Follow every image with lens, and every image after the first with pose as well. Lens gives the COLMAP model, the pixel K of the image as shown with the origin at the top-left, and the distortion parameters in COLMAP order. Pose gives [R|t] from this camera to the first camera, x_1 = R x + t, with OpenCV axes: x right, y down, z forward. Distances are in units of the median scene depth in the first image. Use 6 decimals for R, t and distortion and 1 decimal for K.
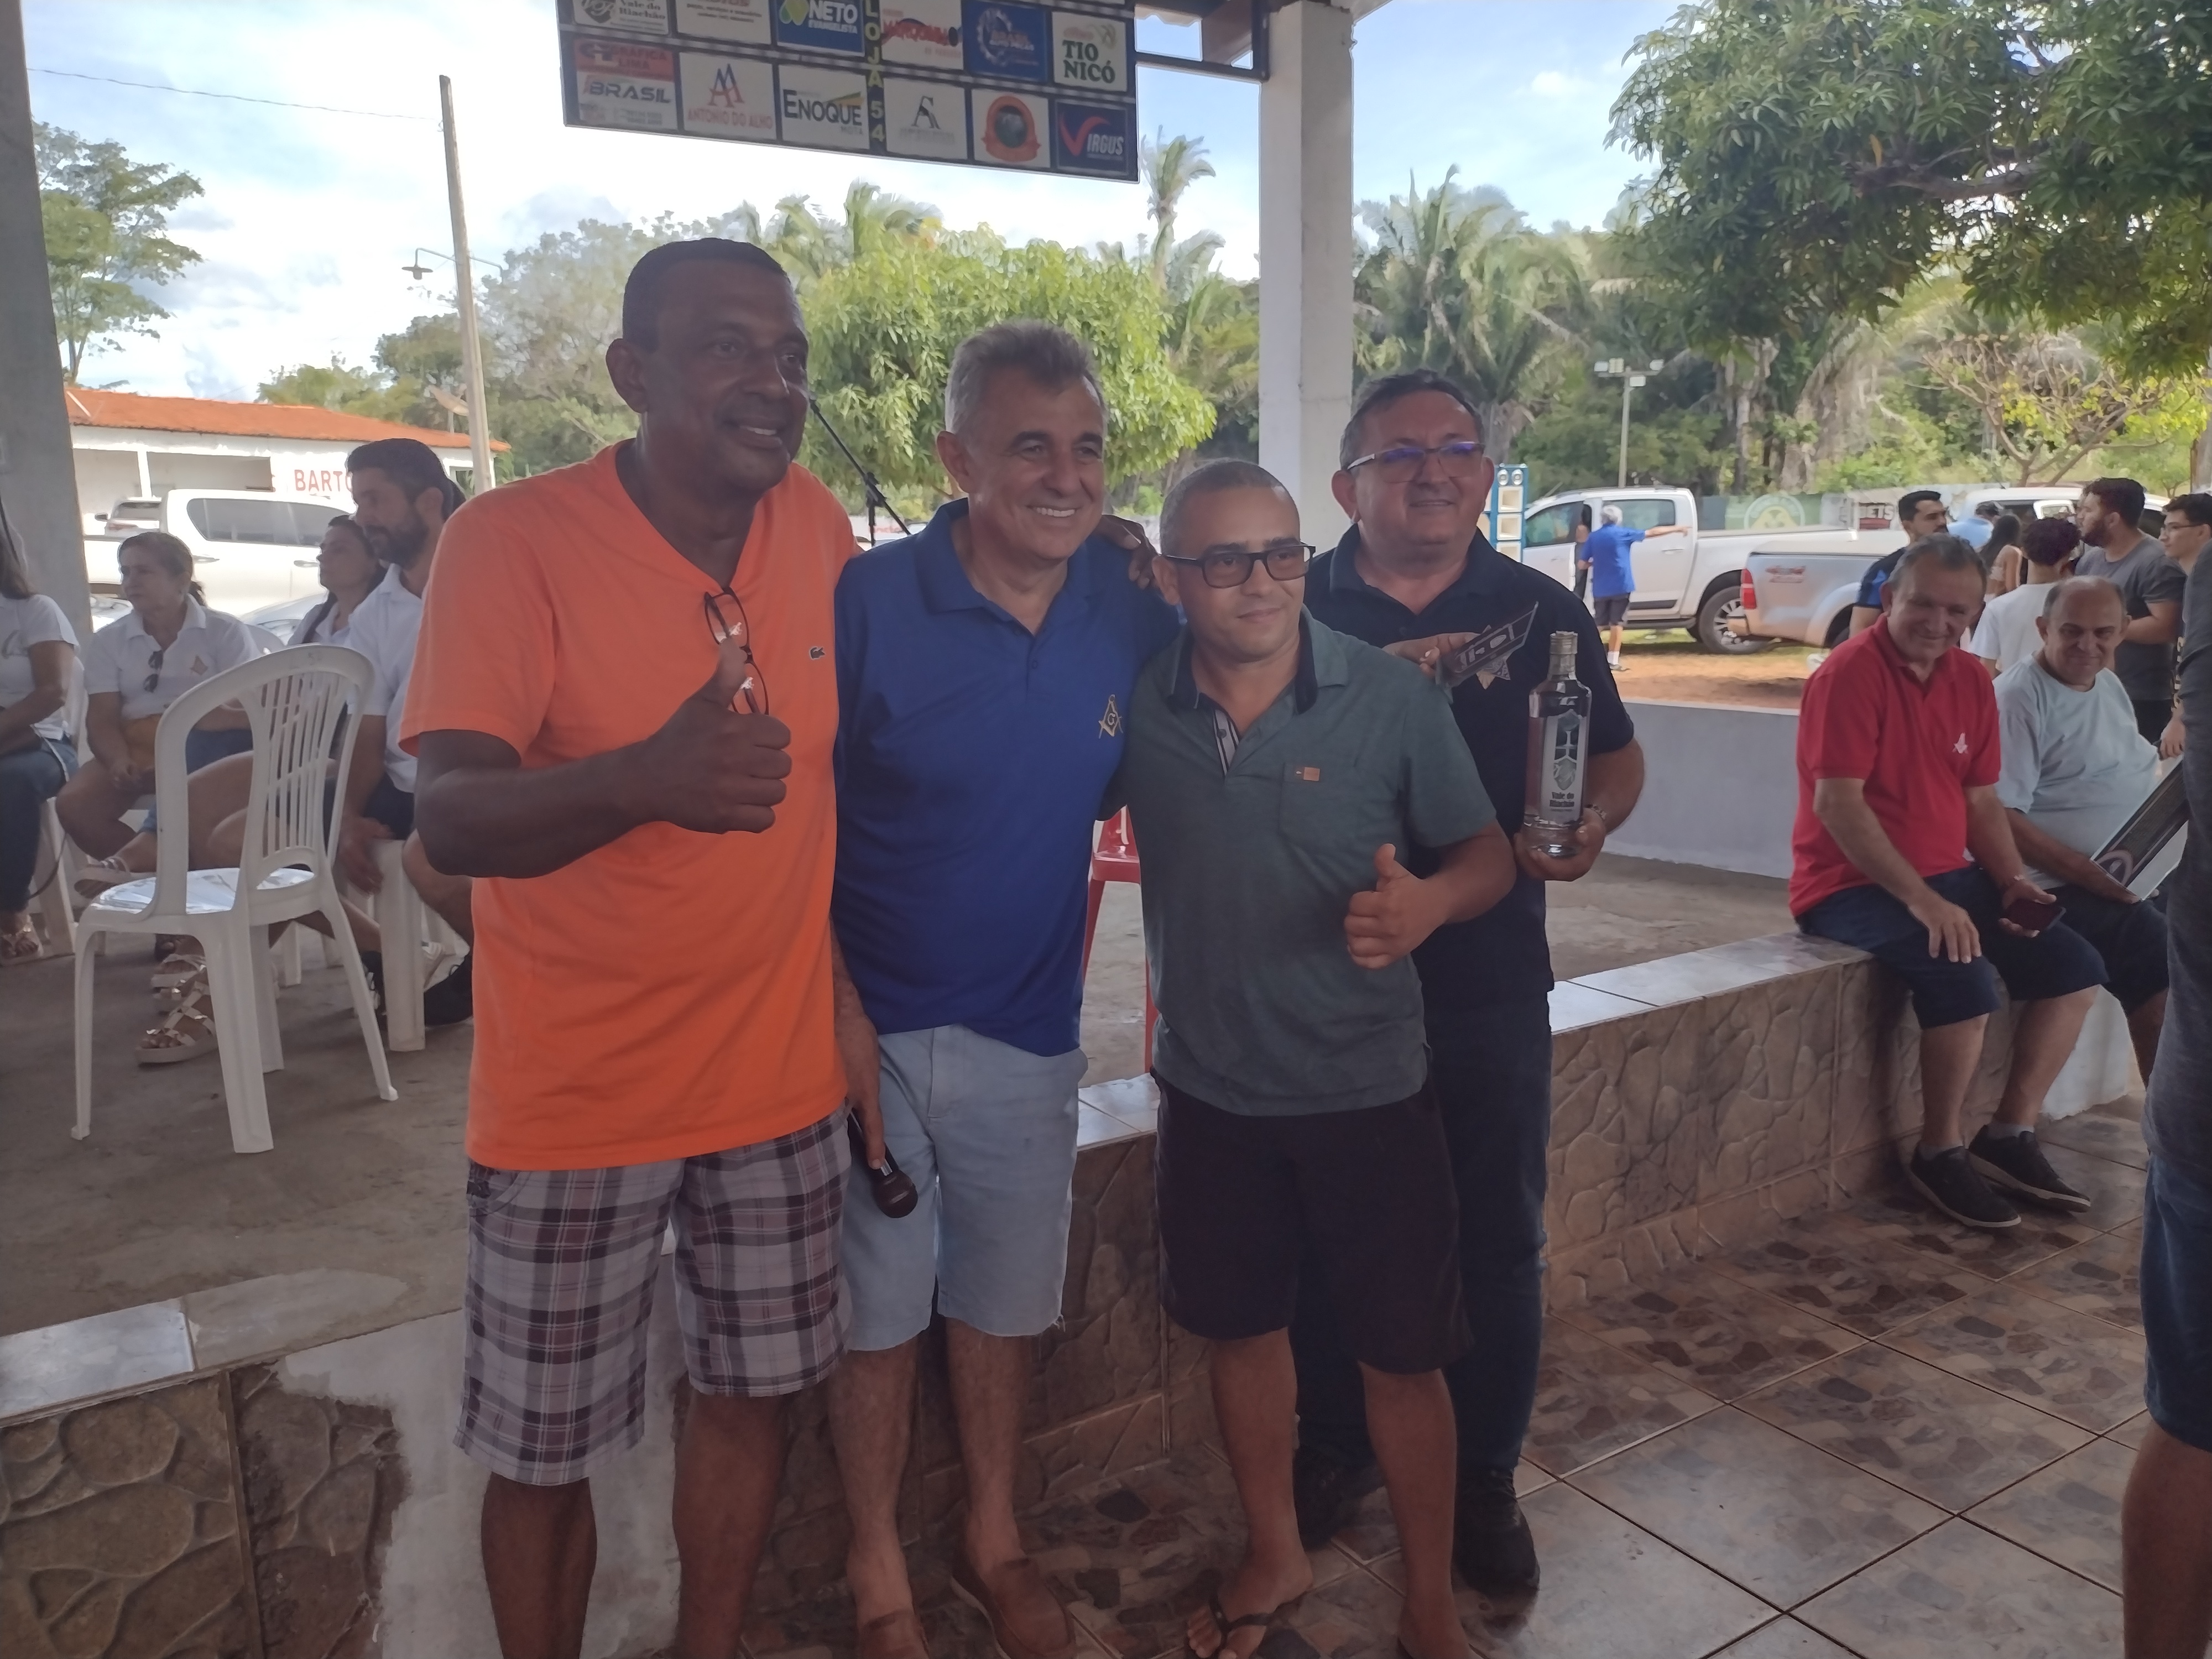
lens RADIAL K [[1679.9, 0, 1115.3], [0, 1679.9, 833.6], [0, 0, 1]] dist [0.033361, -0.039342]
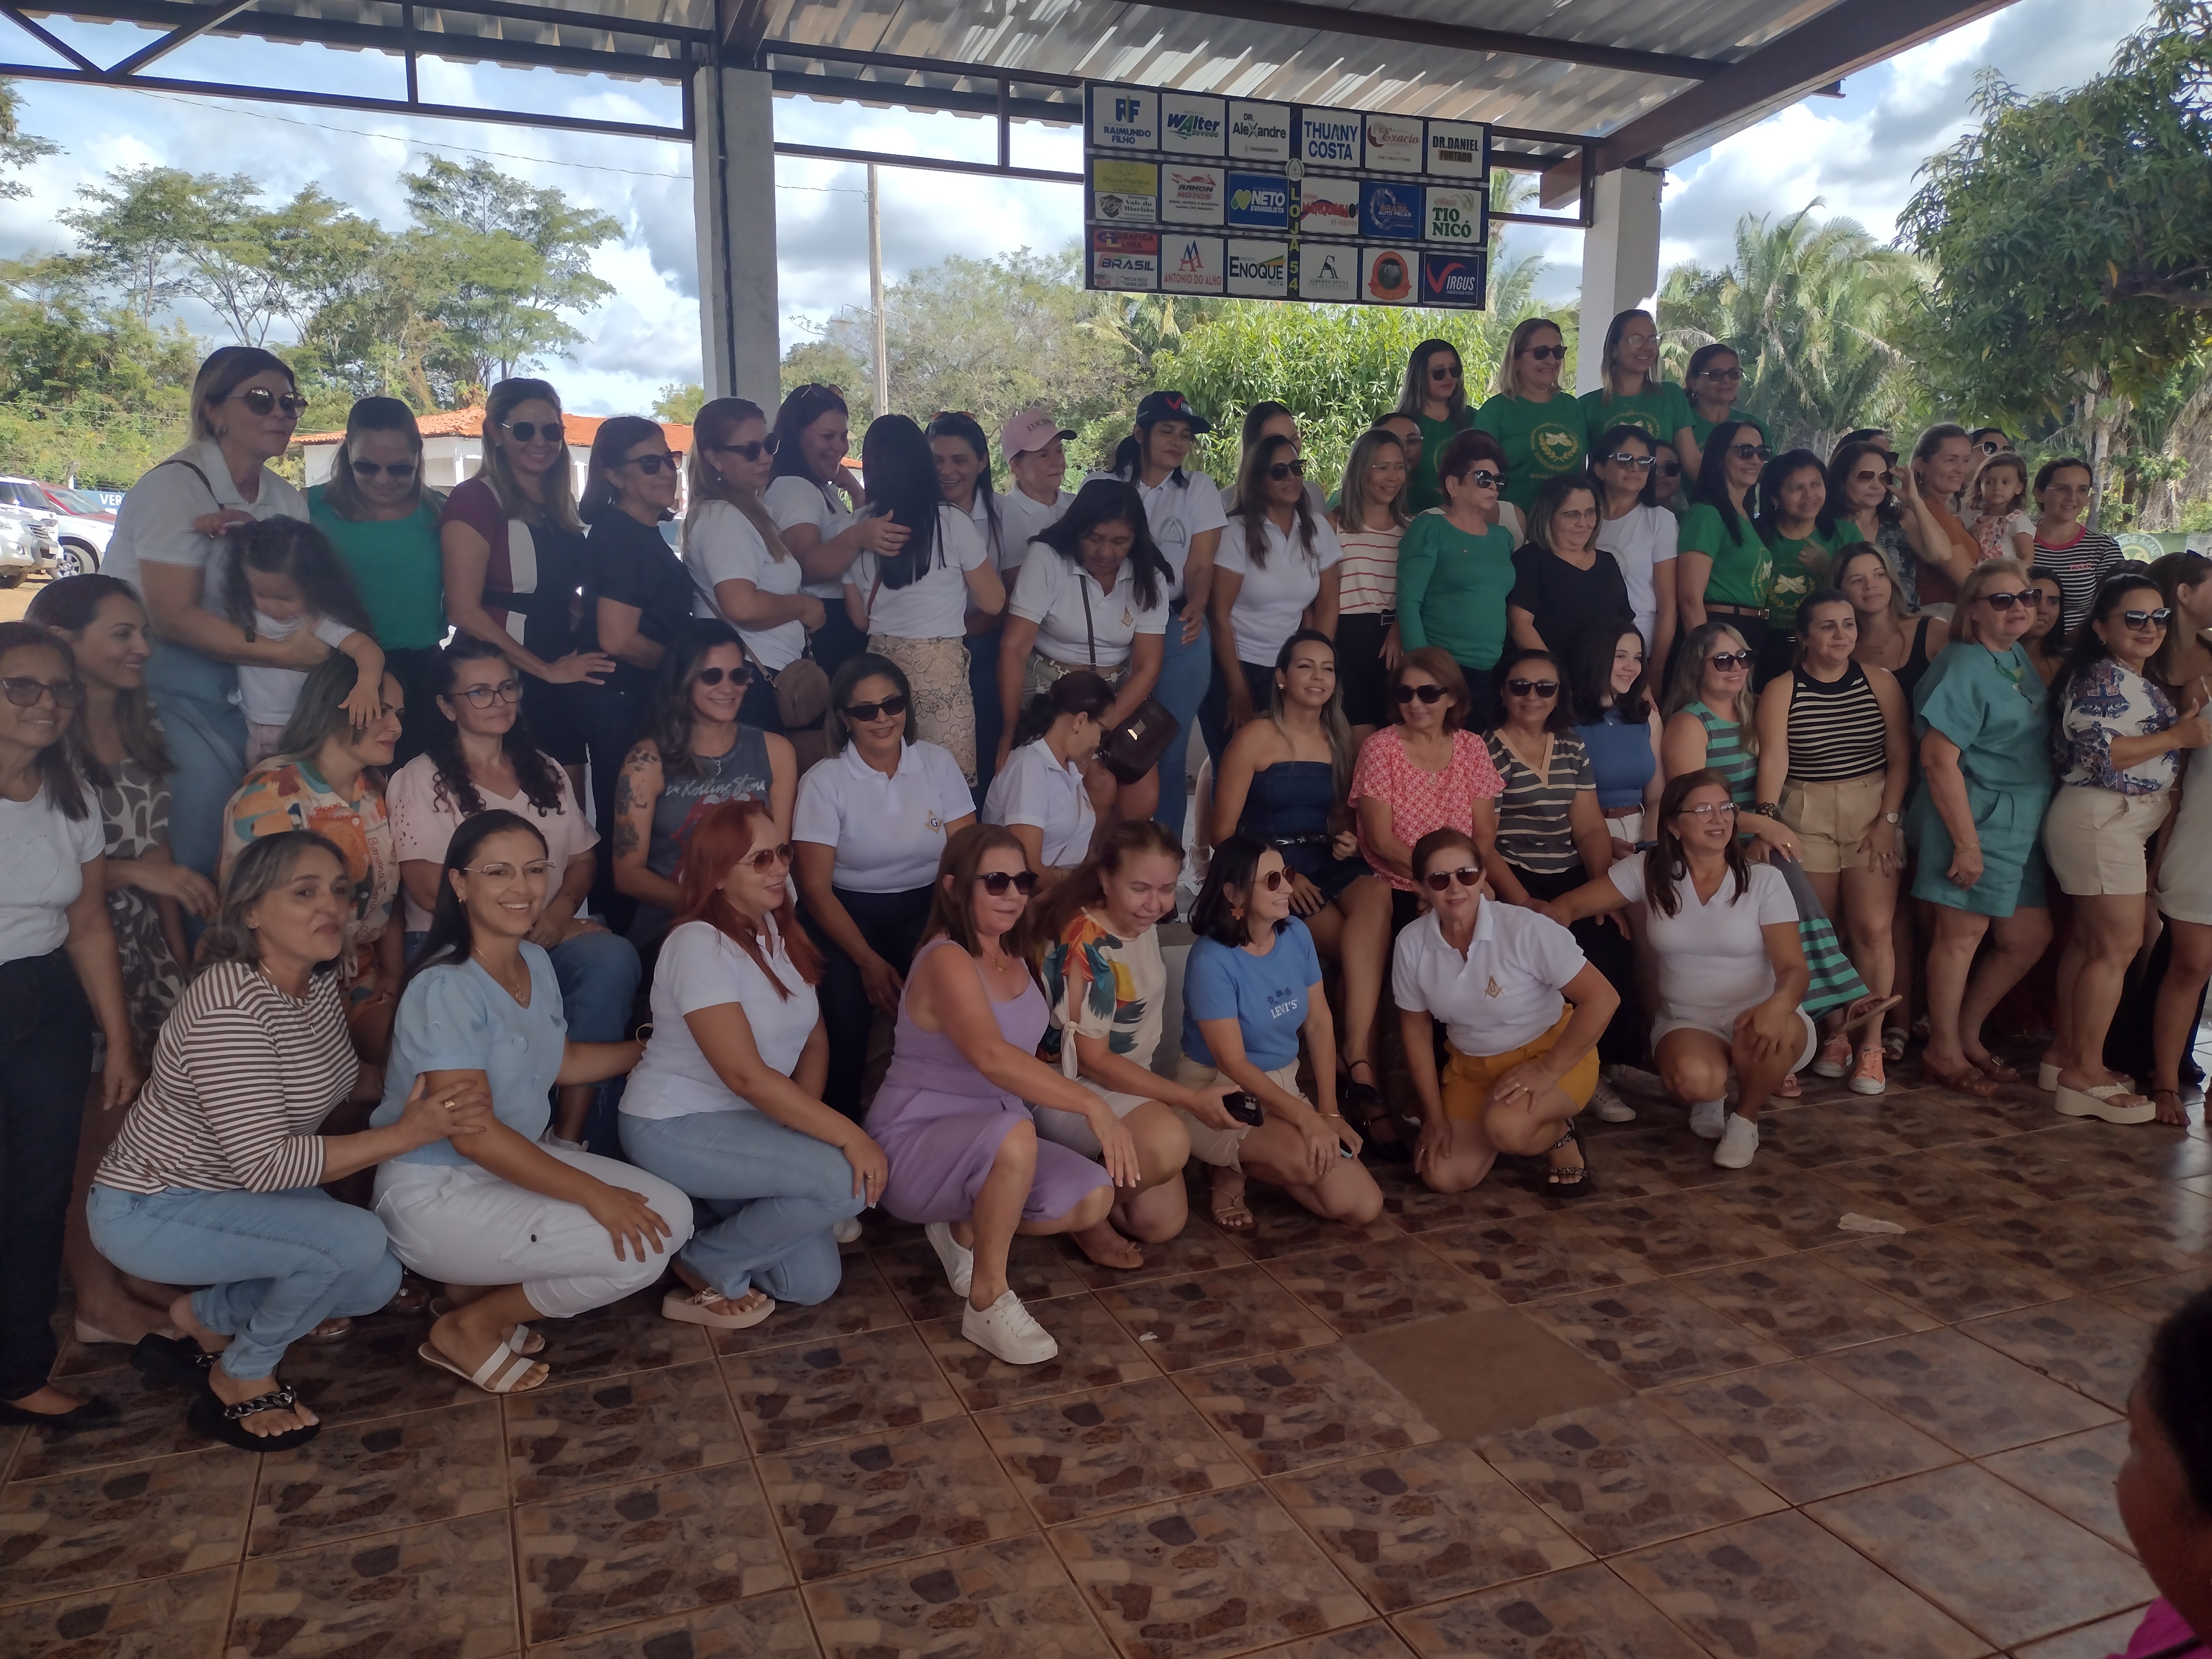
lens RADIAL K [[1679.9, 0, 1110.3], [0, 1679.9, 825.2], [0, 0, 1]] dist [0.033361, -0.039342]
pose [[0.983116, 0.054773, -0.174592, -0.018846], [-0.057085, 0.998335, -0.008246, 0.036700], [0.173850, 0.018073, 0.984606, -0.296027]]
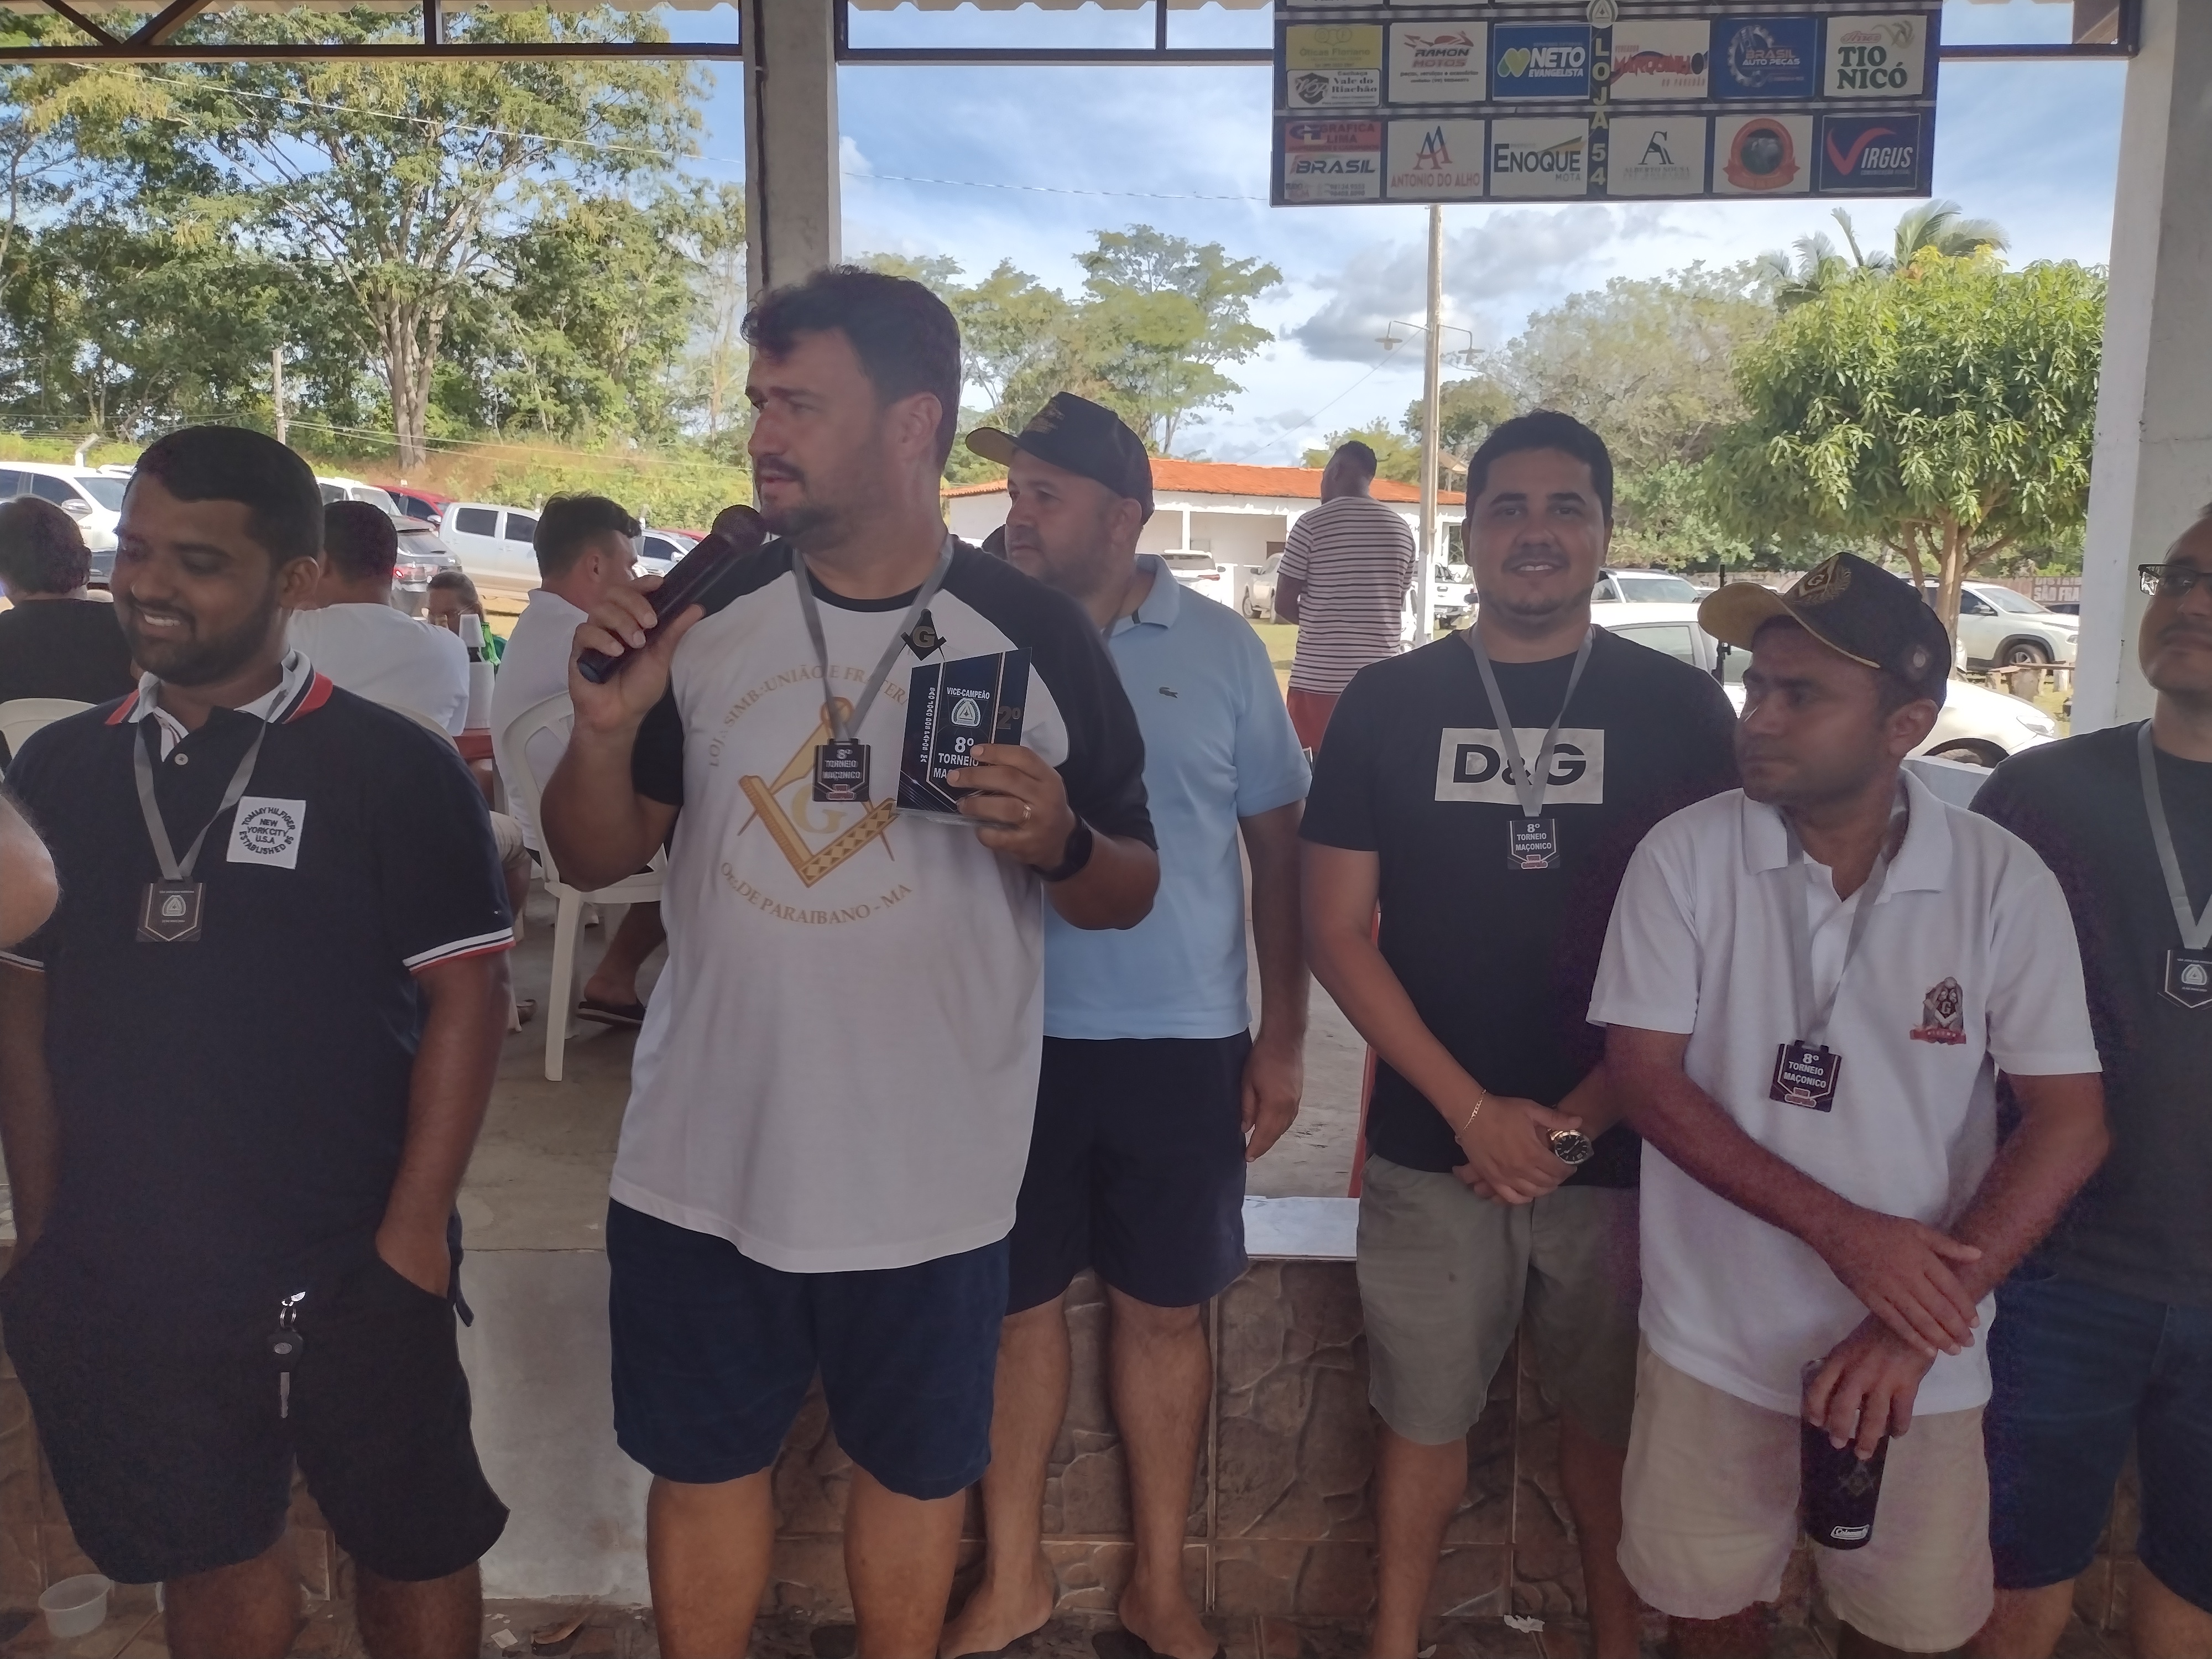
lens RADIAL K [[1679.9, 0, 1096.4], [0, 1679.9, 822.0], [0, 0, 1]] dist [0.033361, -0.039342]
pose [[0.827837, 0.098529, -0.552249, 0.148924], [-0.118652, 0.992936, -0.000709, -0.015876], [0.548278, 0.066112, 0.833679, 0.060953]]
